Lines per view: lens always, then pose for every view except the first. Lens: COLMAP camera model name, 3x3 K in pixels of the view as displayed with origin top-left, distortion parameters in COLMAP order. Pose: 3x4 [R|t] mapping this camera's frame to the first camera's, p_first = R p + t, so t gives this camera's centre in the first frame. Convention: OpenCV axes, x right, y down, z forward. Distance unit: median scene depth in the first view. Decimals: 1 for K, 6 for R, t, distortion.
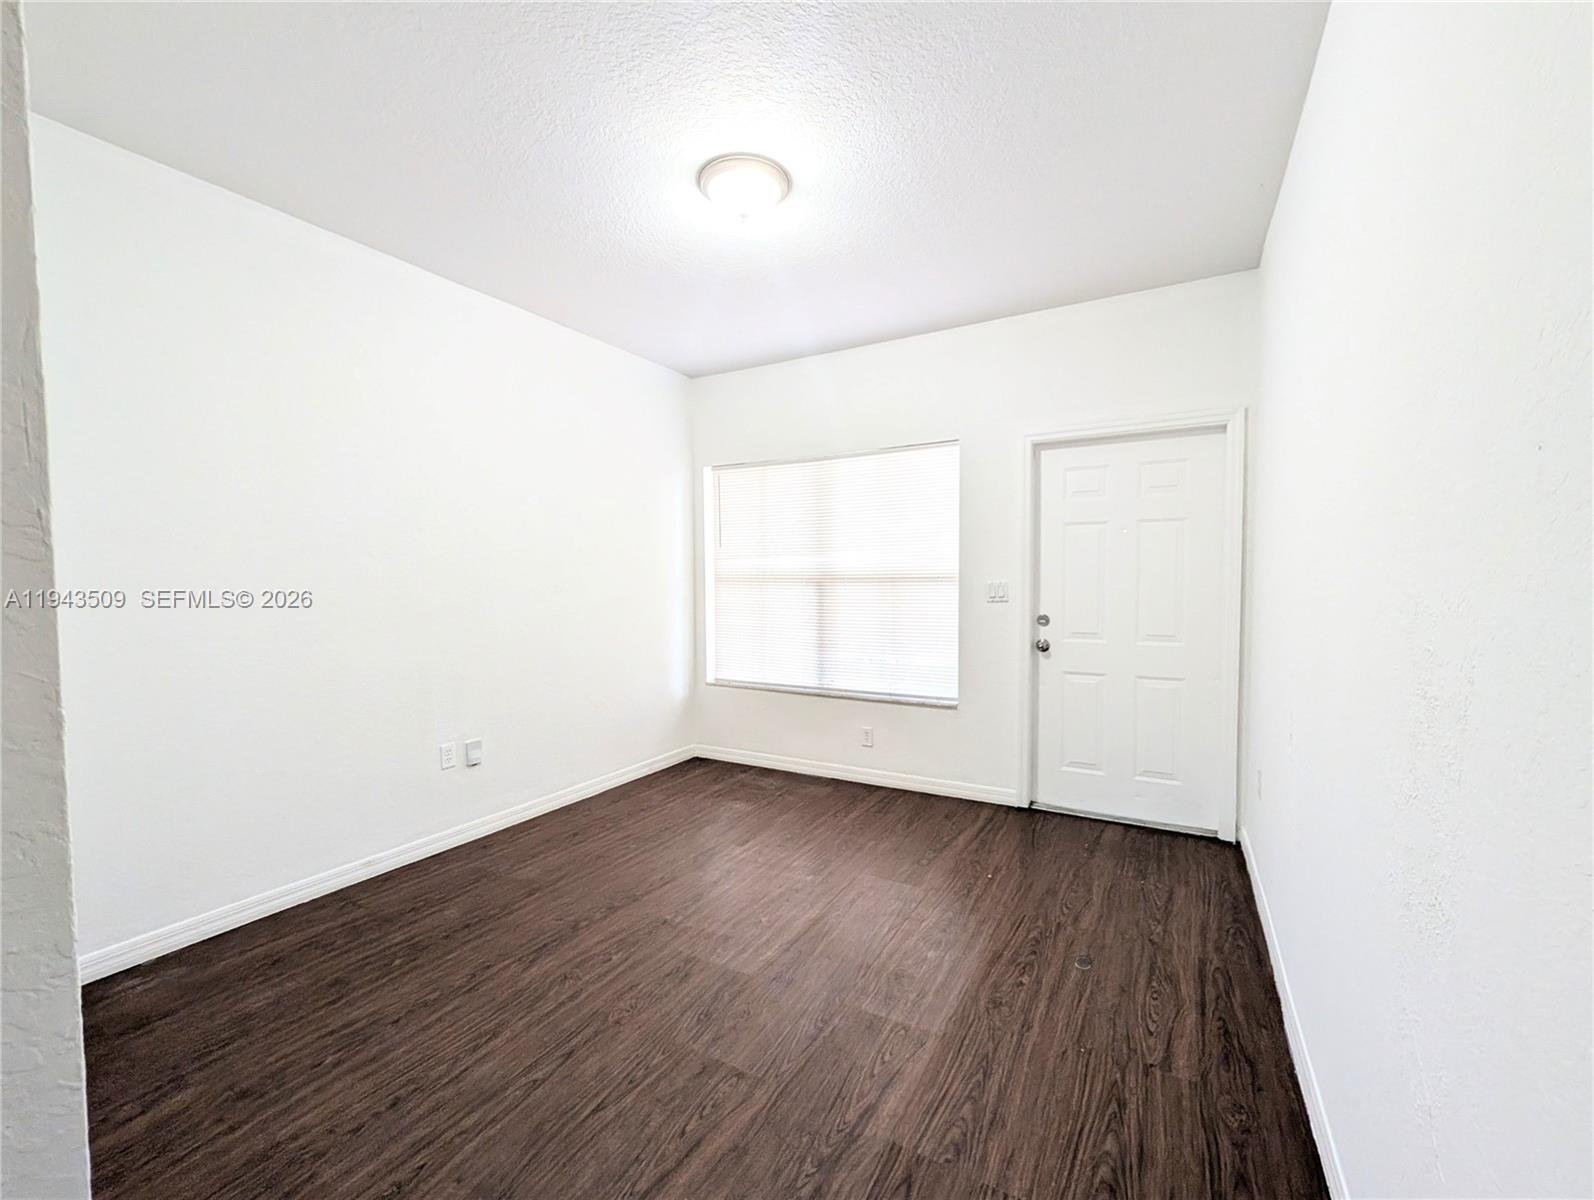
lens RADIAL K [[661.0, 0, 790.5], [0, 661.0, 603.5], [0, 0, 1]] dist [0.000350, -0.000062]
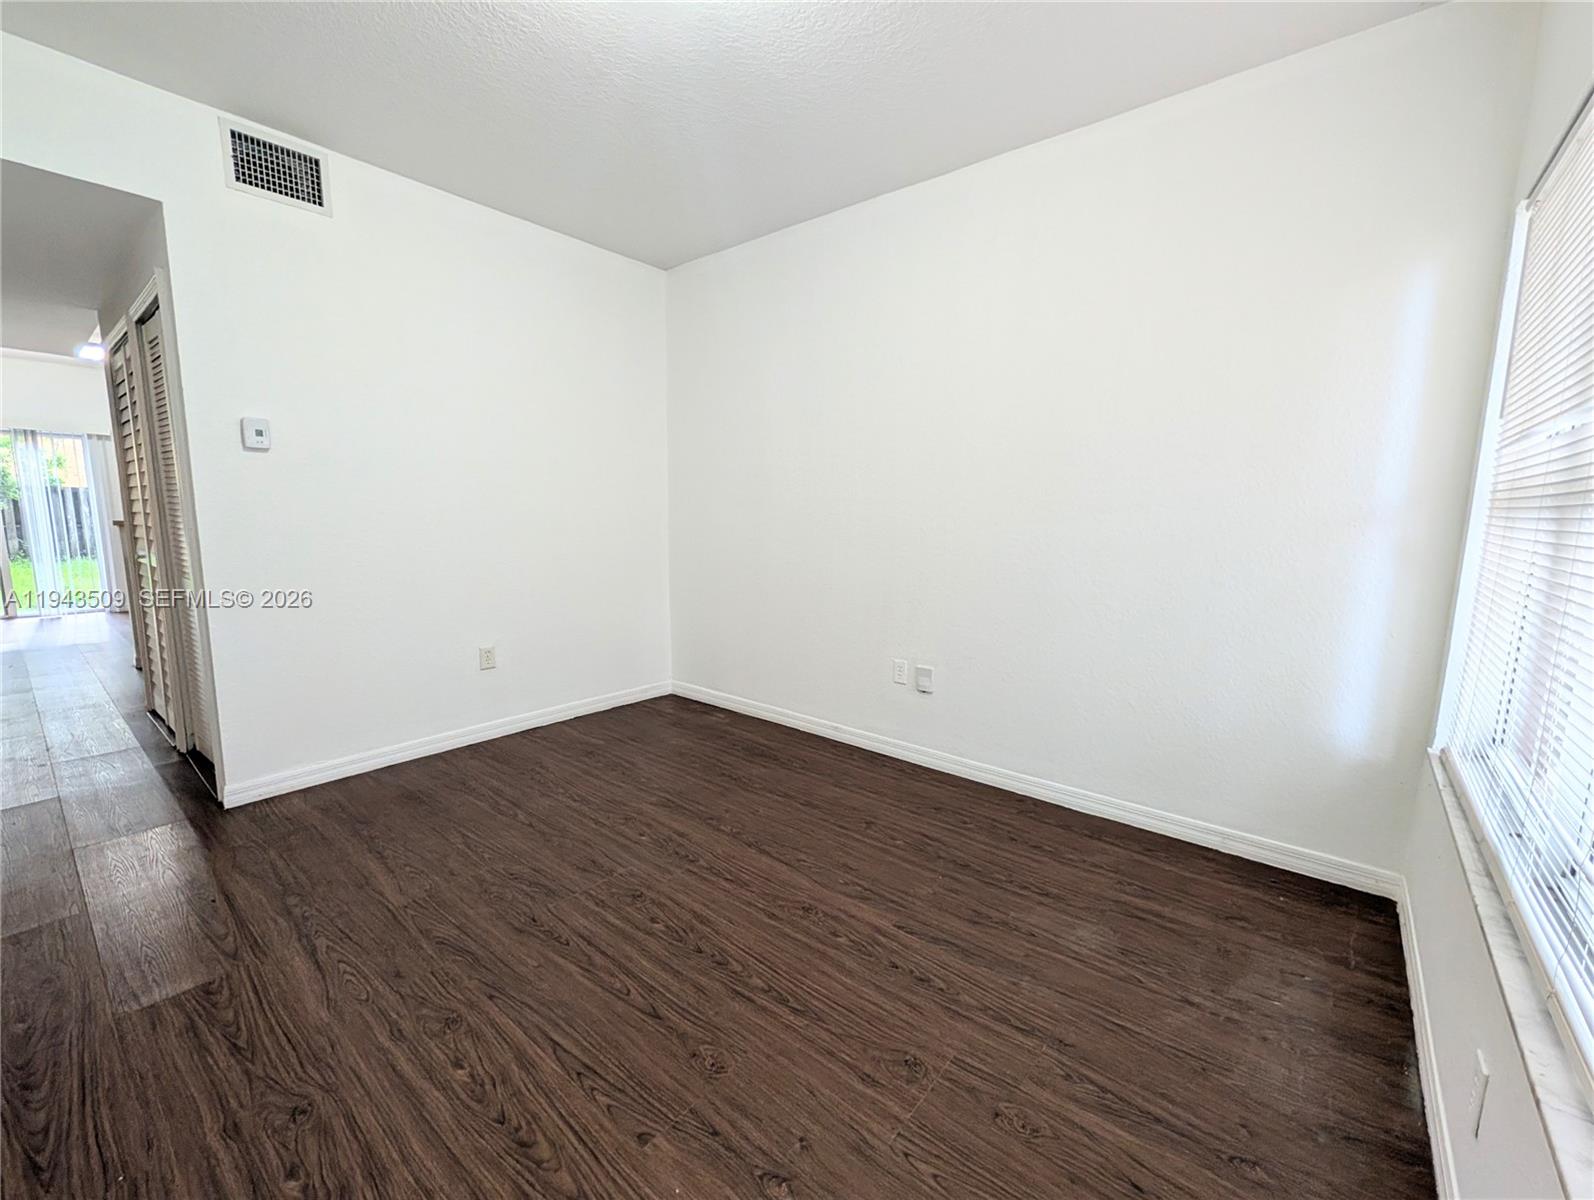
lens RADIAL K [[661.0, 0, 790.5], [0, 661.0, 603.5], [0, 0, 1]] dist [0.000350, -0.000062]
pose [[-0.165577, 0.139338, -0.976304, 0.732632], [-0.052007, 0.987357, 0.149736, -0.033549], [0.984825, 0.075567, -0.156237, 1.402561]]
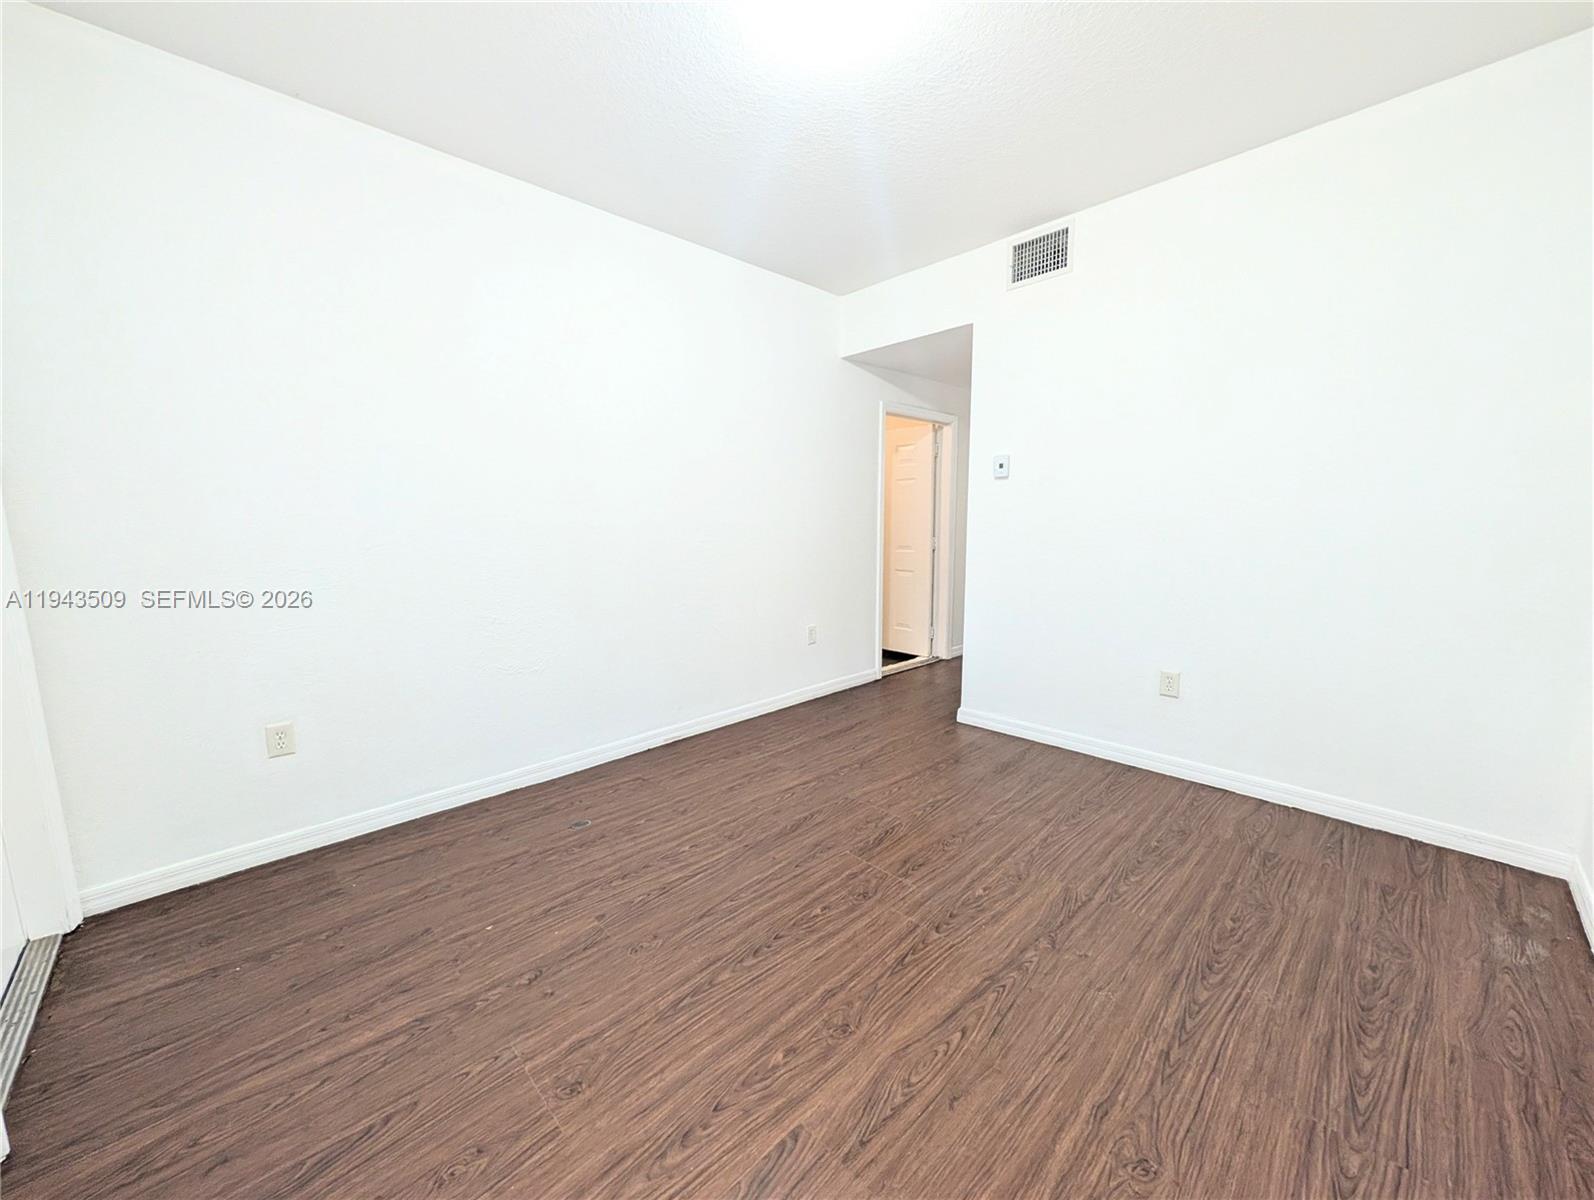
lens RADIAL K [[619.2, 0, 793.2], [0, 619.2, 603.3], [0, 0, 1]] dist [0.001852, 0.000248]
pose [[-0.960093, -0.022710, 0.278757, -0.248131], [0.026935, 0.984557, 0.172979, -0.052503], [-0.278380, 0.173584, -0.944655, 1.893412]]
